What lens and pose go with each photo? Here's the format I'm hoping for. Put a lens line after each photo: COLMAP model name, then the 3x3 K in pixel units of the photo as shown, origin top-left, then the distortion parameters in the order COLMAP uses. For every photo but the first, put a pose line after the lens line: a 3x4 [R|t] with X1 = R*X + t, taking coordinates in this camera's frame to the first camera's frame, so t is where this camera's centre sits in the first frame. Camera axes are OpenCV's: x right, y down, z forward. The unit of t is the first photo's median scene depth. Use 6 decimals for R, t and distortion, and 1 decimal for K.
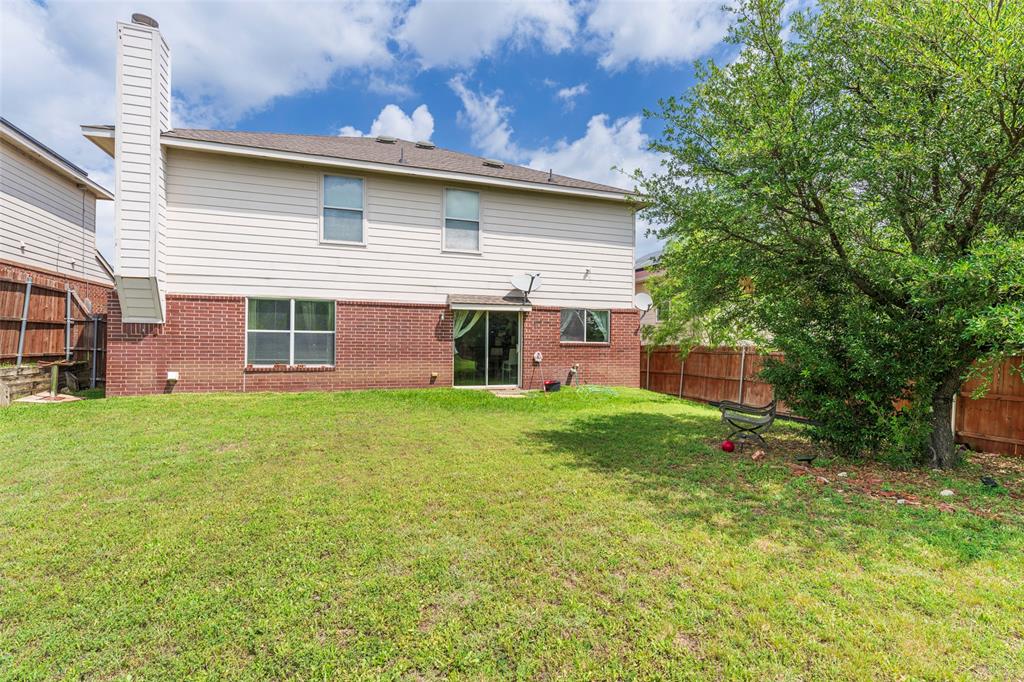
lens RADIAL K [[491.7, 0, 512.0], [0, 491.7, 341.0], [0, 0, 1]] dist [0.002099, 0.000168]
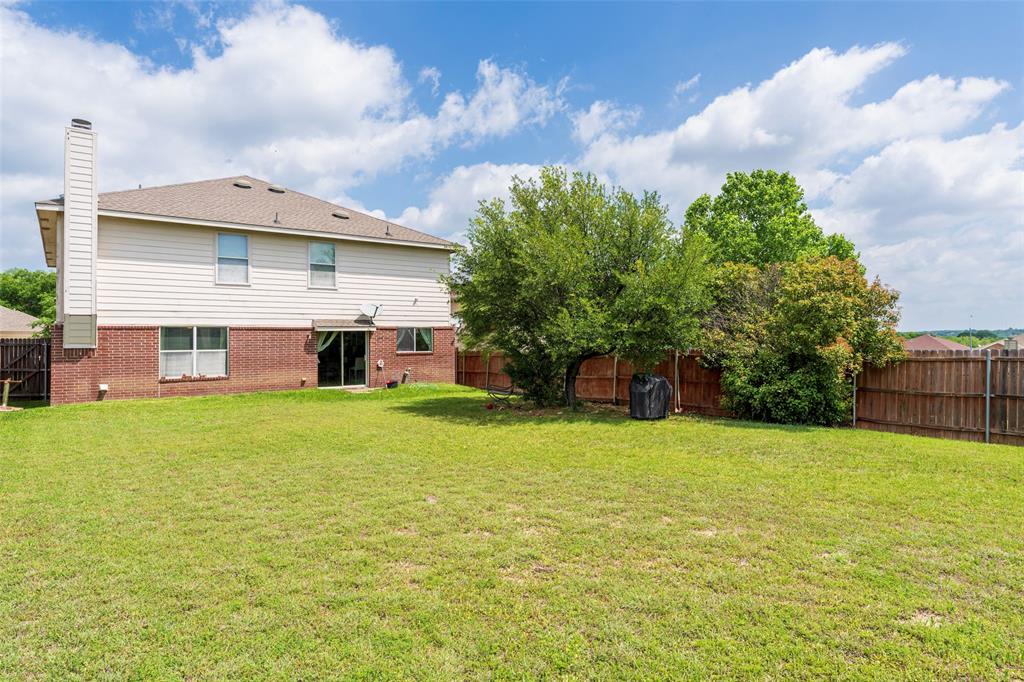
lens RADIAL K [[603.8, 0, 512.0], [0, 603.8, 341.0], [0, 0, 1]] dist [0.001801, -0.000320]
pose [[0.950567, -0.019890, 0.309882, -0.126585], [0.018192, 0.999799, 0.008367, -0.040336], [-0.309986, -0.002316, 0.950738, -0.752229]]
